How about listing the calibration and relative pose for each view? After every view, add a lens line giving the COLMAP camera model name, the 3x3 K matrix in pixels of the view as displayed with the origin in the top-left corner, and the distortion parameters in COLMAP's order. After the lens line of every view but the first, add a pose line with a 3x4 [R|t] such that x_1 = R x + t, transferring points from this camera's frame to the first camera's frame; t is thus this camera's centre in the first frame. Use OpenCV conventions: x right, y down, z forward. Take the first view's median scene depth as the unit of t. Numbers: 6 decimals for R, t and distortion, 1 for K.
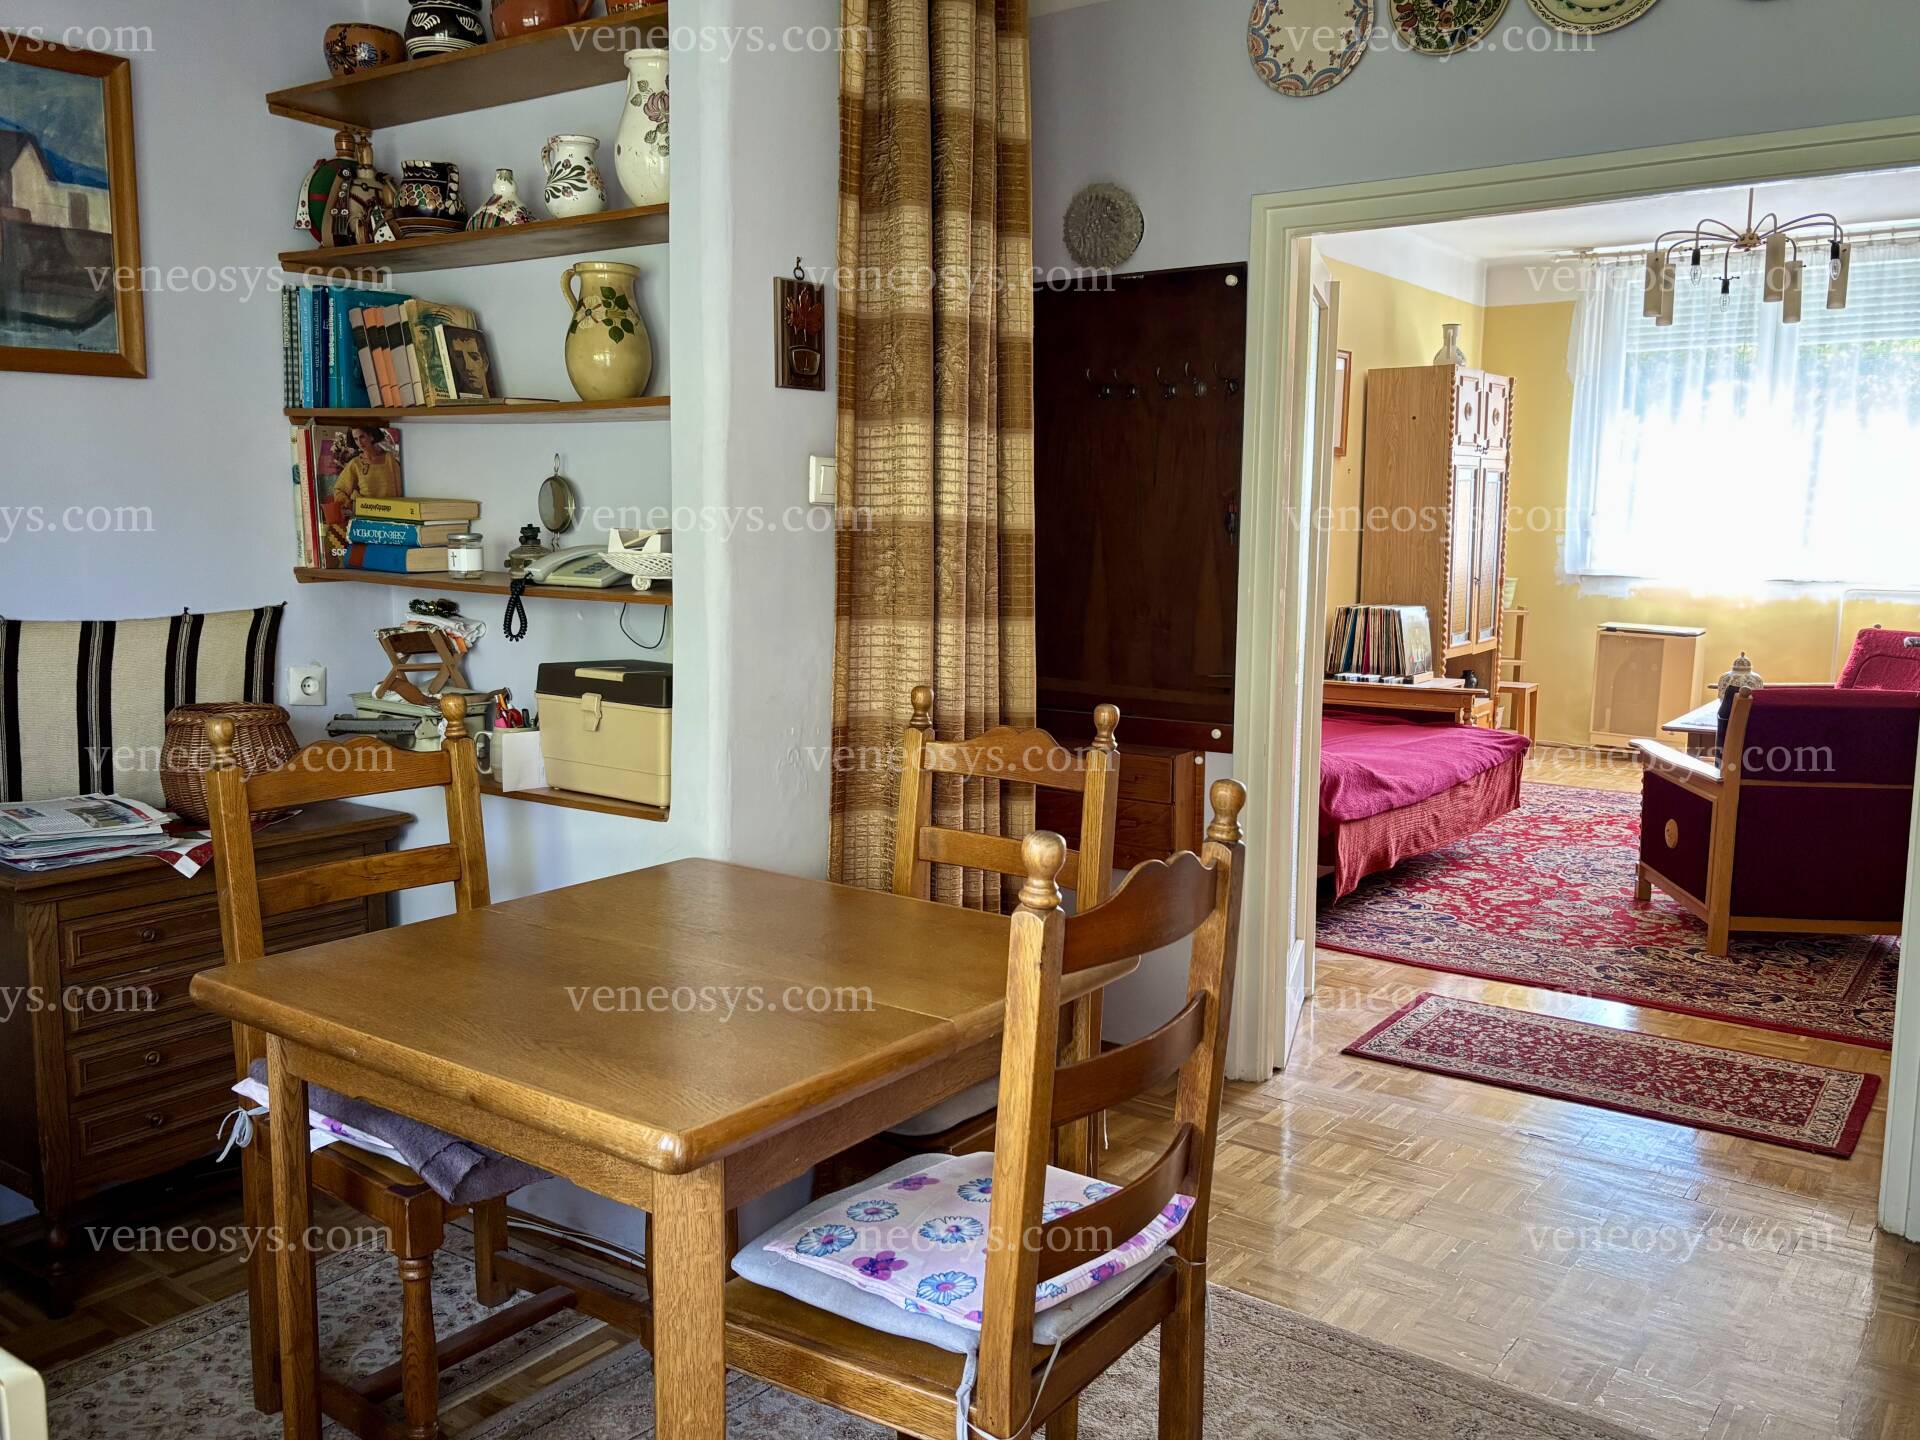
lens RADIAL K [[1447.6, 0, 960.0], [0, 1447.6, 720.0], [0, 0, 1]] dist [-0.000161, 0.007616]
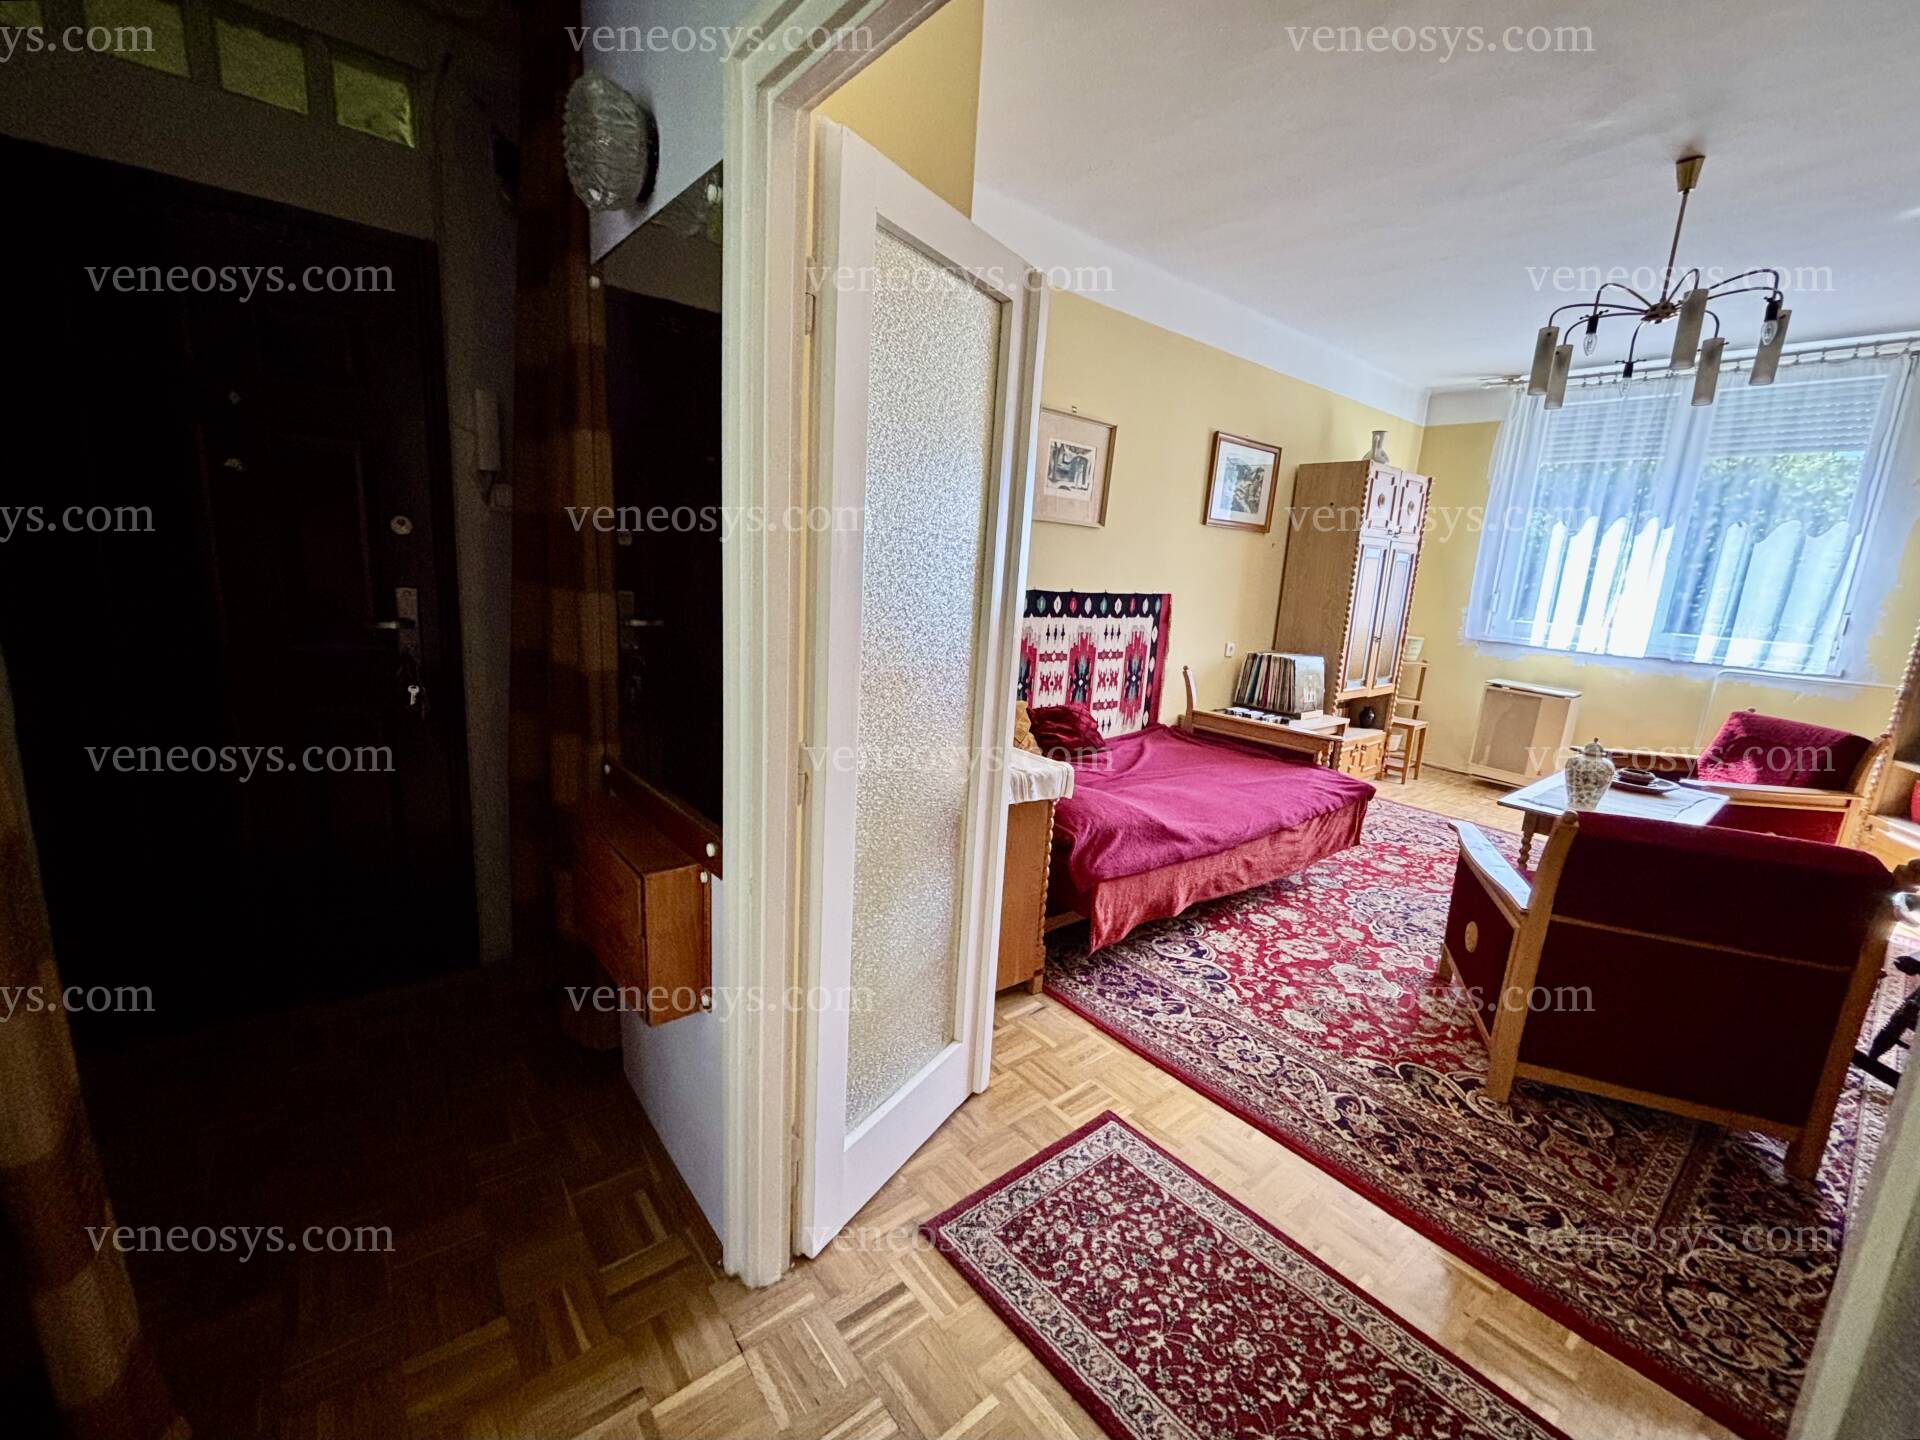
lens RADIAL K [[771.9, 0, 950.7], [0, 771.9, 716.1], [0, 0, 1]] dist [-0.012312, 0.004566]
pose [[0.969139, 0.101058, -0.224849, 0.240071], [-0.089230, 0.994068, 0.062184, -0.059340], [0.229800, -0.040202, 0.972407, 0.407564]]
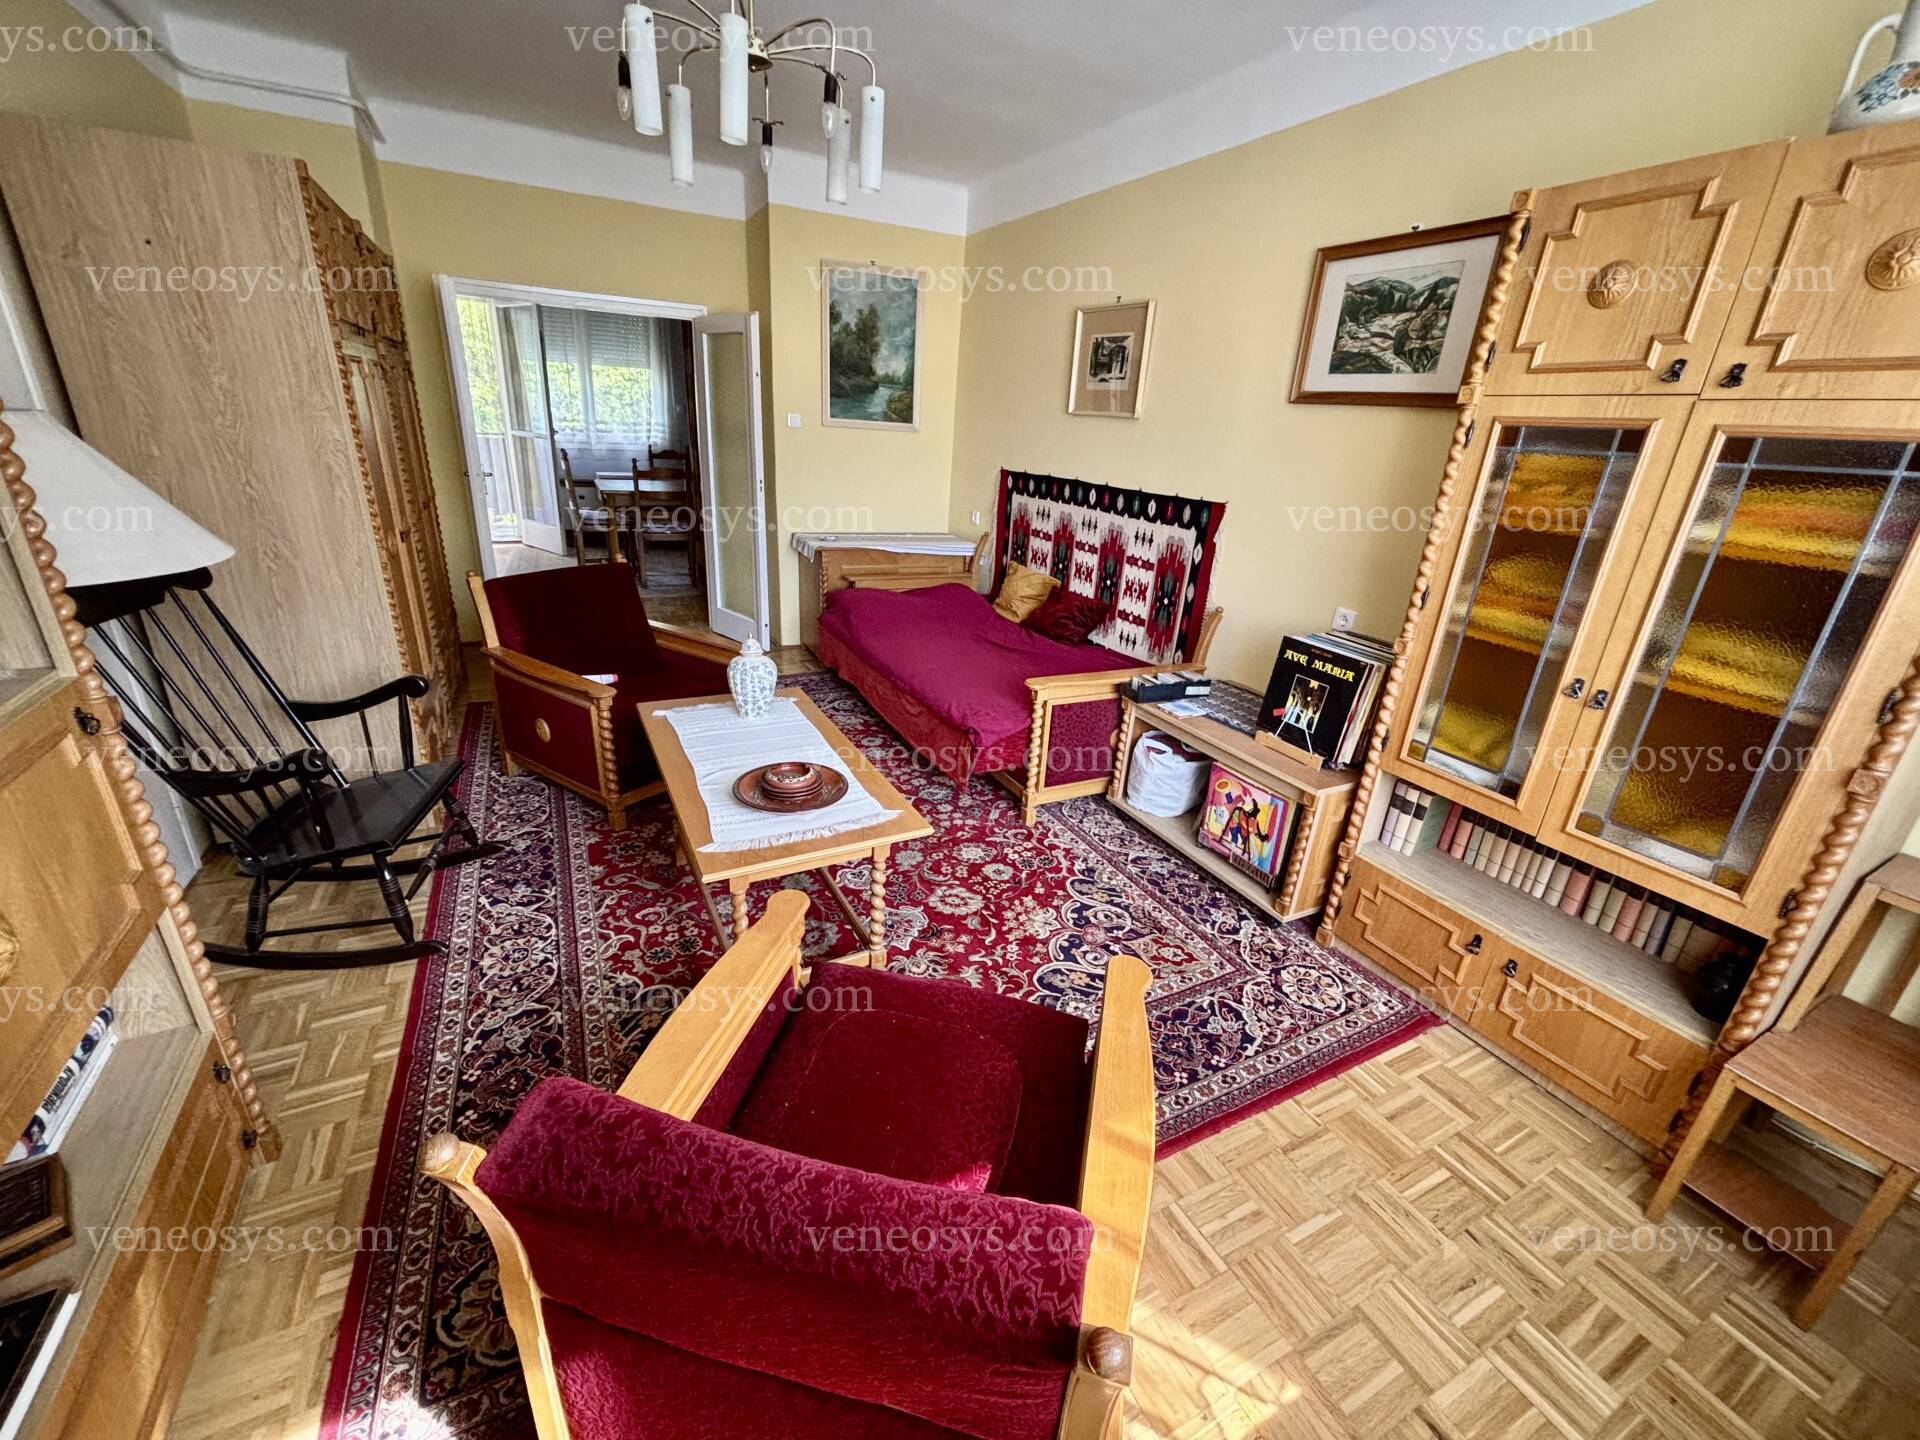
lens RADIAL K [[771.9, 0, 950.7], [0, 771.9, 716.1], [0, 0, 1]] dist [-0.012312, 0.004566]
pose [[-0.421670, 0.290409, -0.858986, 0.881733], [-0.202108, 0.893391, 0.401254, -0.198072], [0.883938, 0.342805, -0.318023, 1.255127]]
